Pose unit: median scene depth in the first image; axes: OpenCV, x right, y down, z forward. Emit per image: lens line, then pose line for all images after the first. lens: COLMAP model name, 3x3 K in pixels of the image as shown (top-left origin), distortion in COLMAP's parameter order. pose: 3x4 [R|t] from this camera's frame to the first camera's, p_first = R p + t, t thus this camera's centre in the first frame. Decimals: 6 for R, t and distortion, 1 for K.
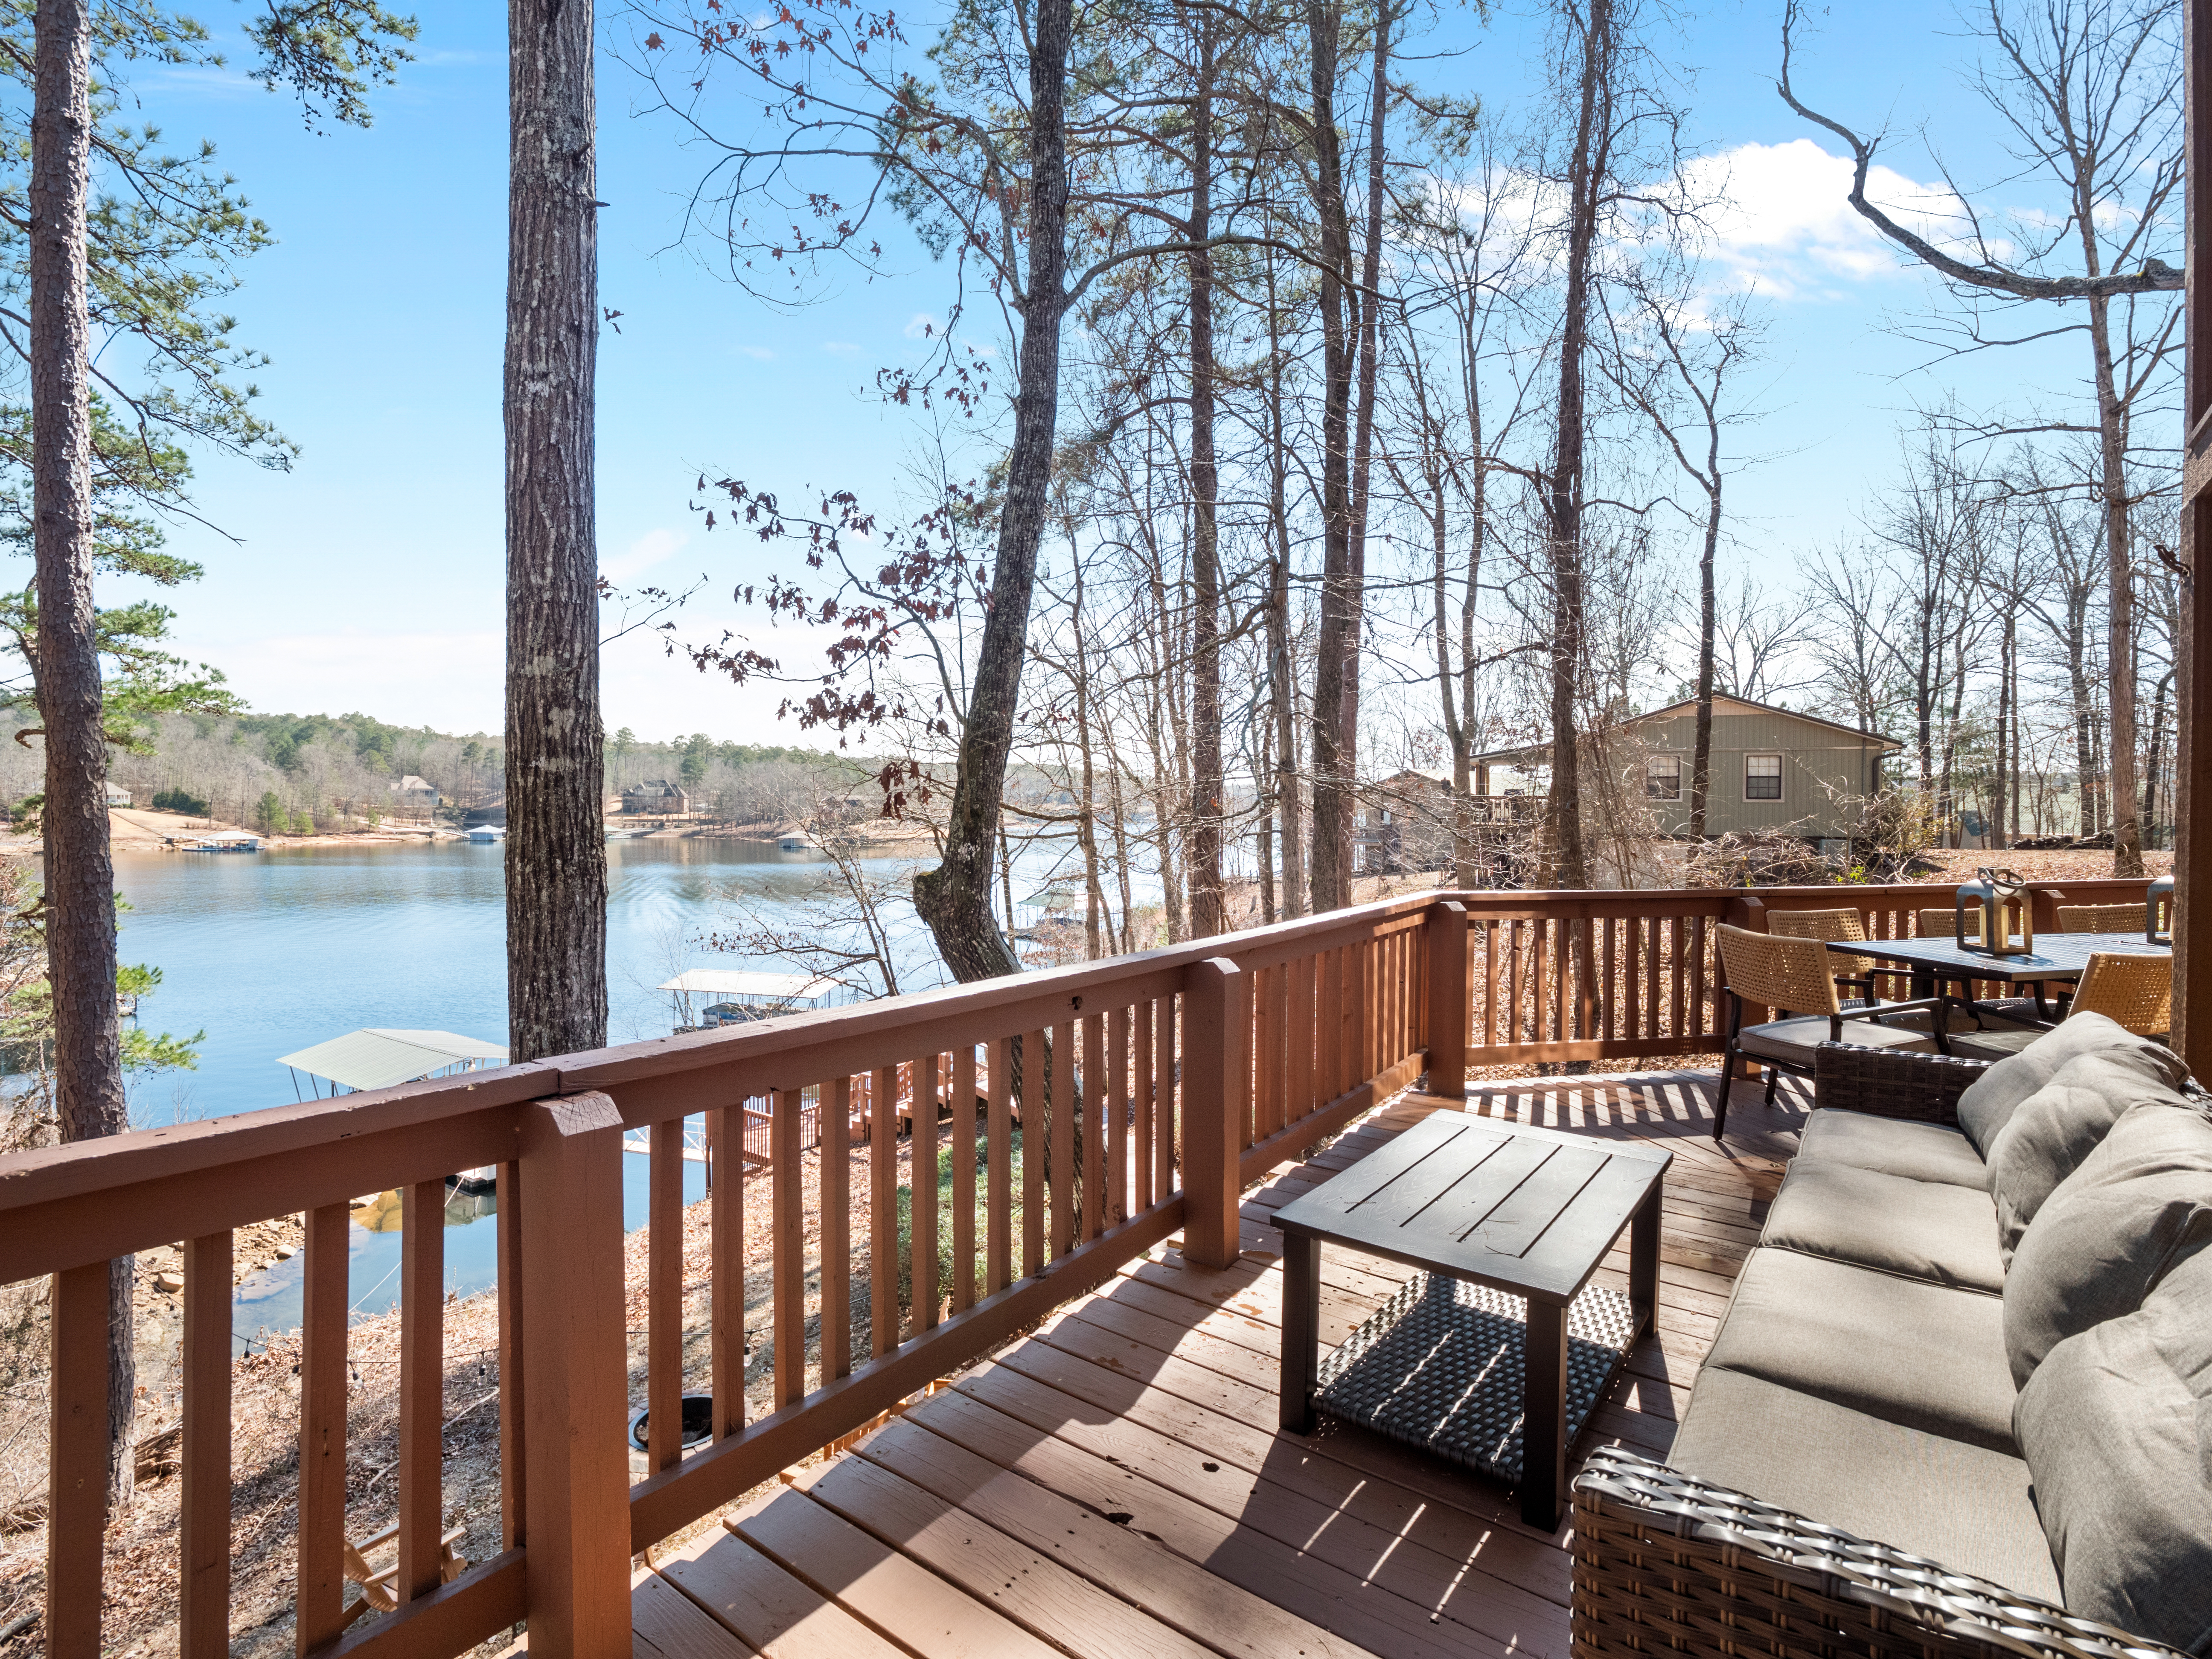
lens RADIAL K [[1077.2, 0, 1104.6], [0, 1077.2, 818.8], [0, 0, 1]] dist [-0.009907, -0.002700]
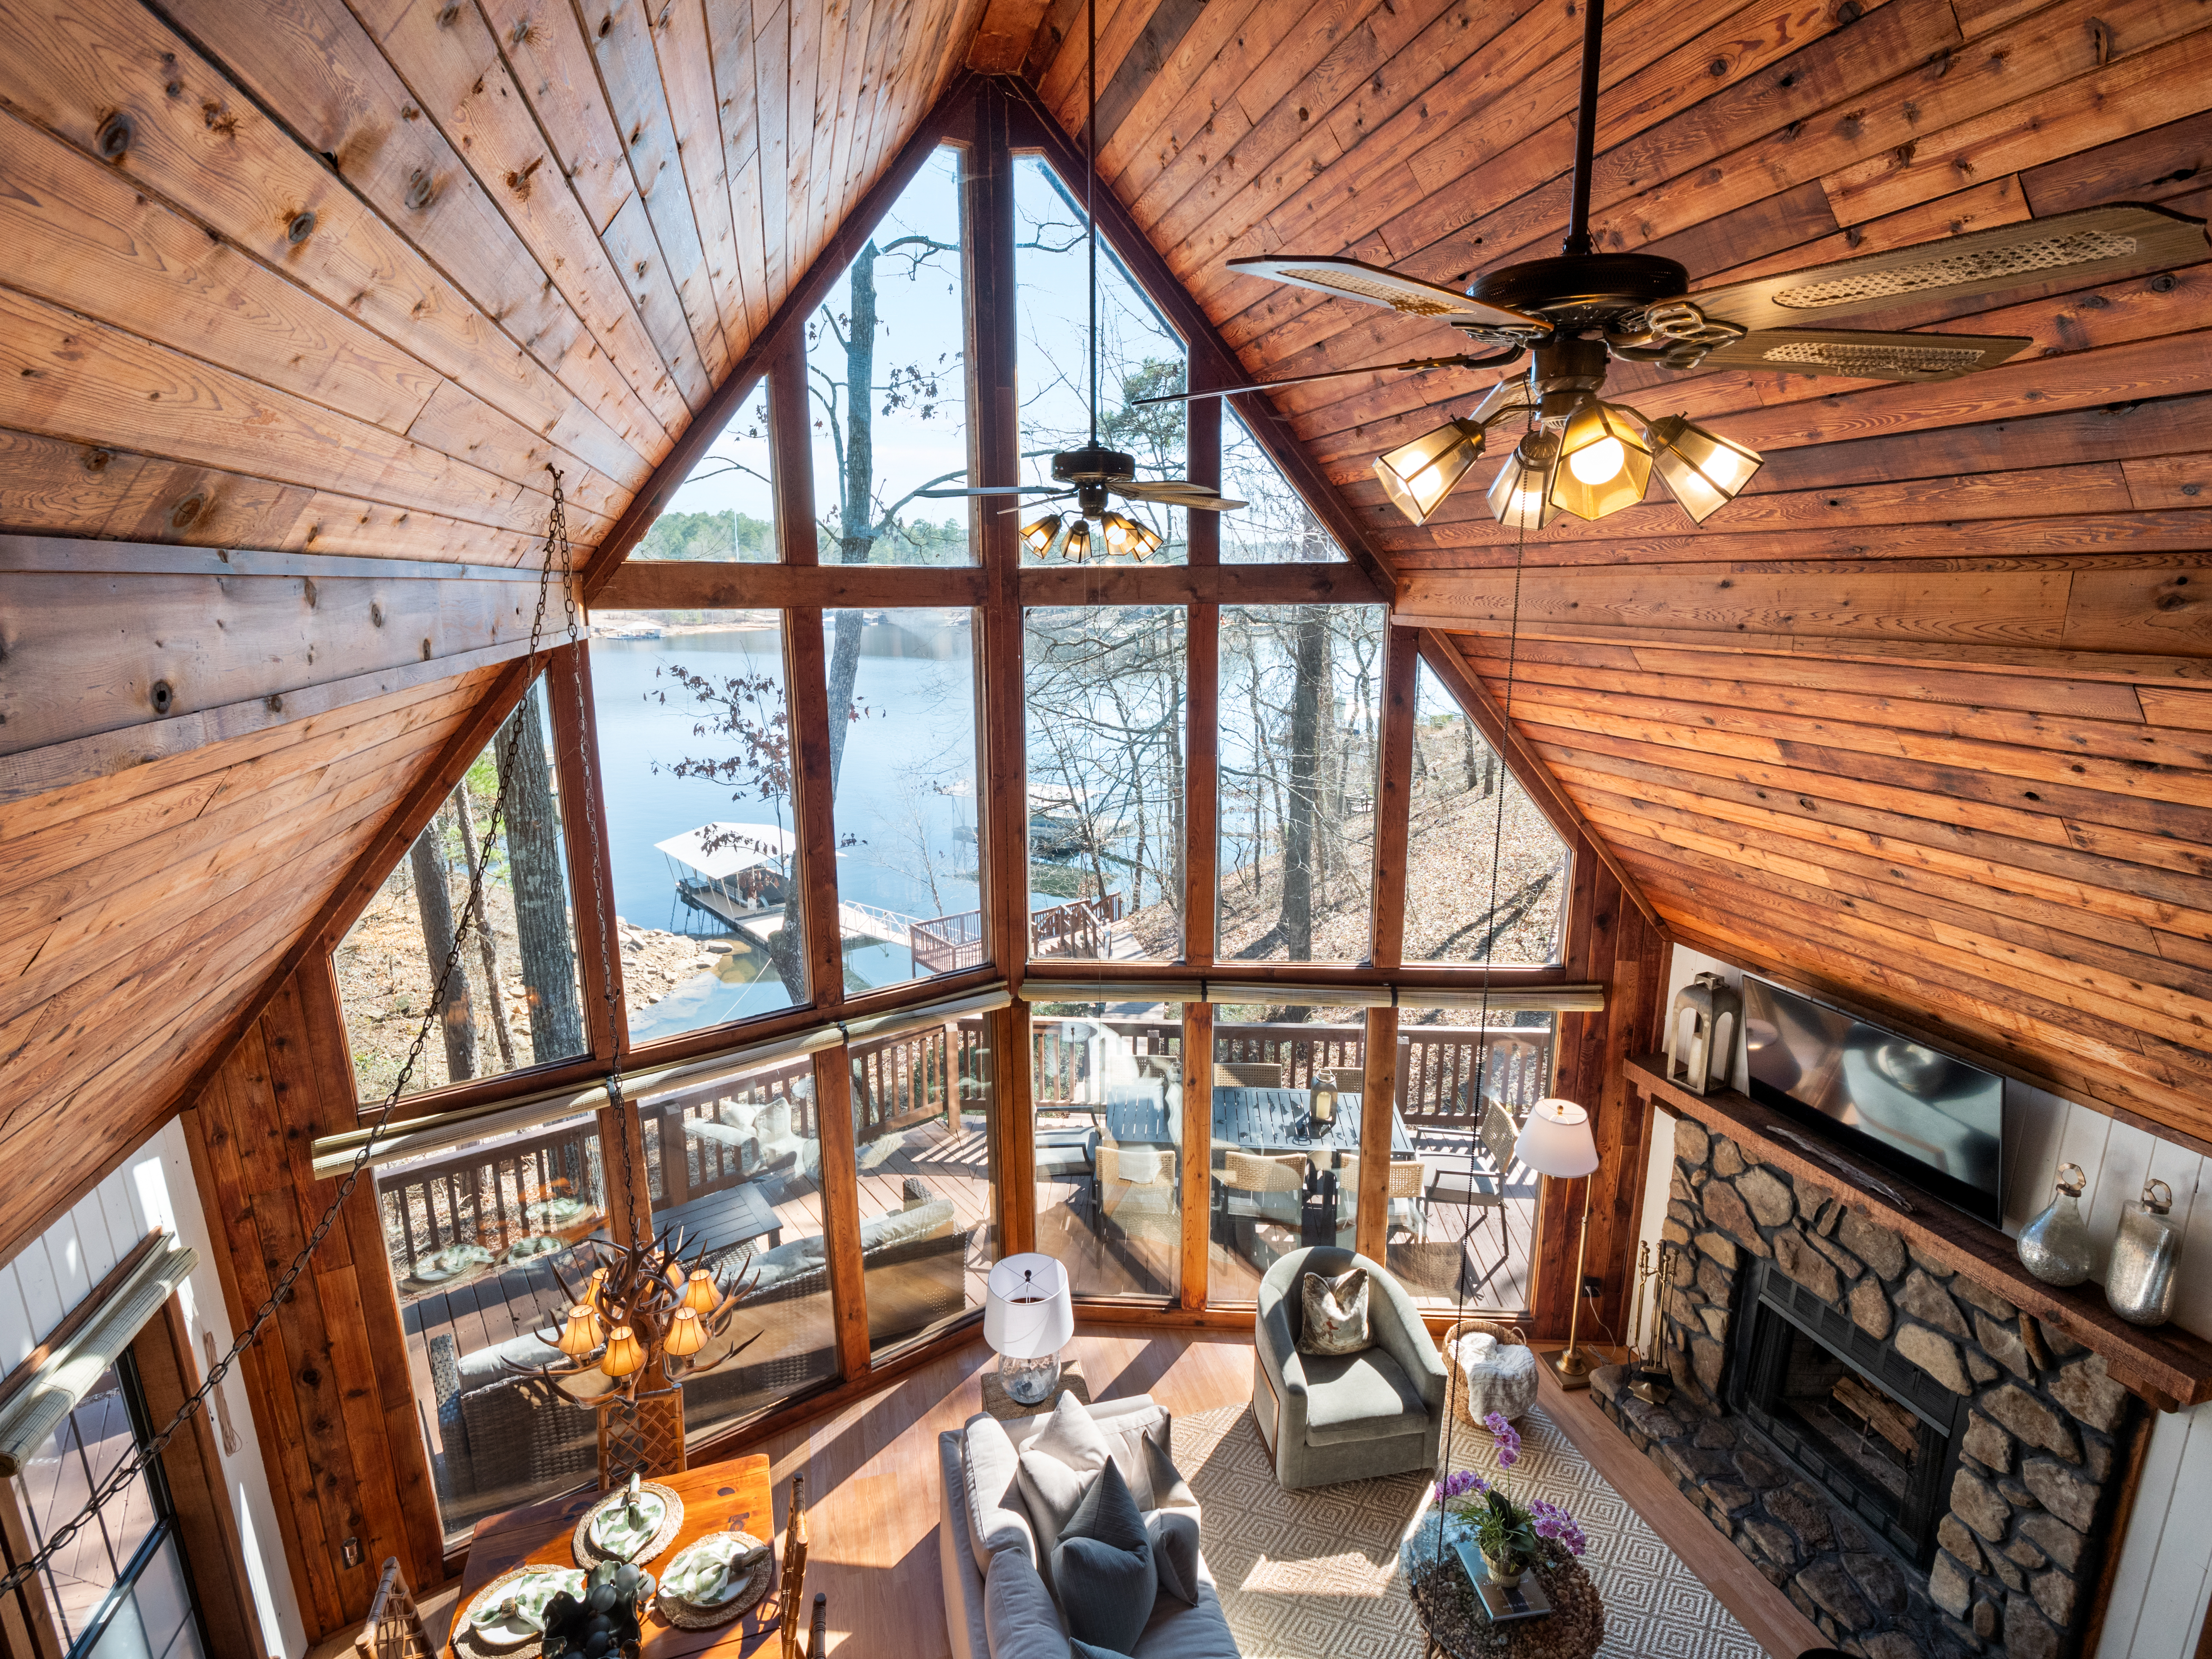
lens RADIAL K [[1077.2, 0, 1108.7], [0, 1077.2, 830.9], [0, 0, 1]] dist [-0.009907, -0.002700]
pose [[0.958843, 0.059667, -0.277597, 0.220687], [-0.000228, 0.977833, 0.209387, -0.127381], [0.283937, -0.200706, 0.937602, -0.107703]]
